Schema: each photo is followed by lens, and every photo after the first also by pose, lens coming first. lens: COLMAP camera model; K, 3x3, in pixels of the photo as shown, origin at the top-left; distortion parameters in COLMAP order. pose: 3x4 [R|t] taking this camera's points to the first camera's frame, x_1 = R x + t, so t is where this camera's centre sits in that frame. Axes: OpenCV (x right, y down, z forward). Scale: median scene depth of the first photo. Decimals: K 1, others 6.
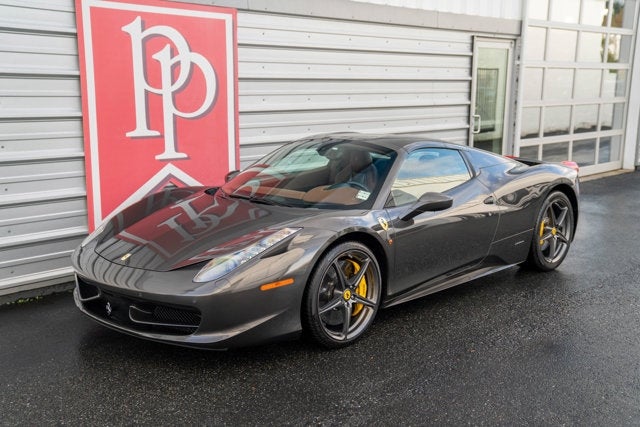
lens RADIAL K [[700.9, 0, 321.6], [0, 700.9, 222.3], [0, 0, 1]] dist [0.068690, 0.019468]
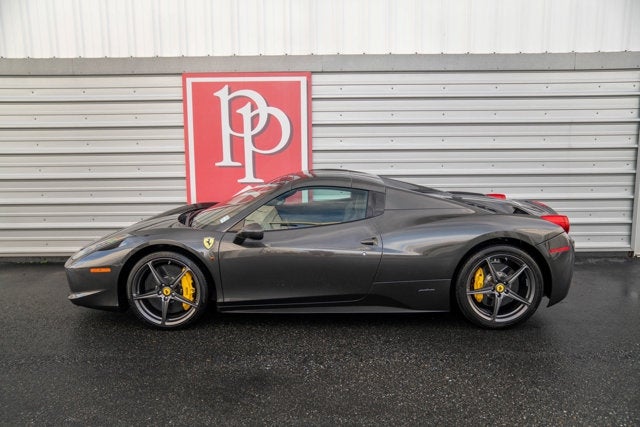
lens RADIAL K [[532.2, 0, 320.2], [0, 532.2, 226.7], [0, 0, 1]] dist [-0.023860, 0.002240]
pose [[0.697815, 0.121609, -0.705880, 0.654146], [-0.127234, 0.990855, 0.044924, -0.068851], [0.704887, 0.058464, 0.706906, 0.353615]]
